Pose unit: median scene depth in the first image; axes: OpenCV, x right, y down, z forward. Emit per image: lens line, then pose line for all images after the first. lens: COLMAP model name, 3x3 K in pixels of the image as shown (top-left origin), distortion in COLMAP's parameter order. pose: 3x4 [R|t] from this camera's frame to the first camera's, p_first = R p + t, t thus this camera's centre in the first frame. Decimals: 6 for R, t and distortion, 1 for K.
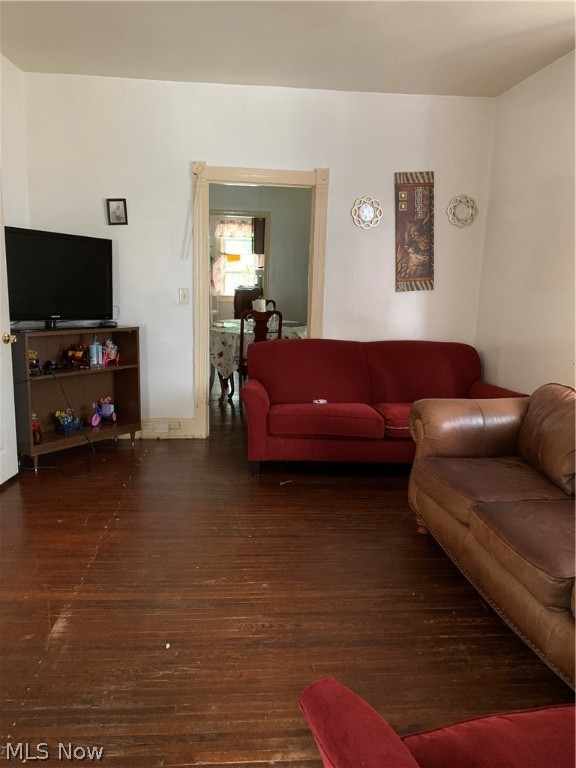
lens RADIAL K [[588.6, 0, 289.3], [0, 588.6, 384.6], [0, 0, 1]] dist [0.030352, -0.029141]
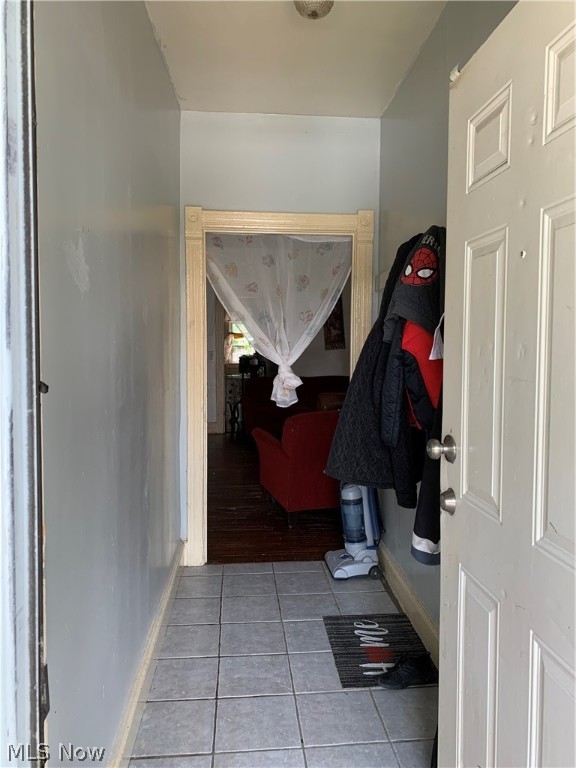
lens RADIAL K [[588.6, 0, 287.4], [0, 588.6, 381.8], [0, 0, 1]] dist [0.030352, -0.029141]
pose [[0.999640, -0.022517, -0.014581, 0.065016], [0.020347, 0.990656, -0.134857, 0.139977], [0.017481, 0.134511, 0.990758, -0.611236]]
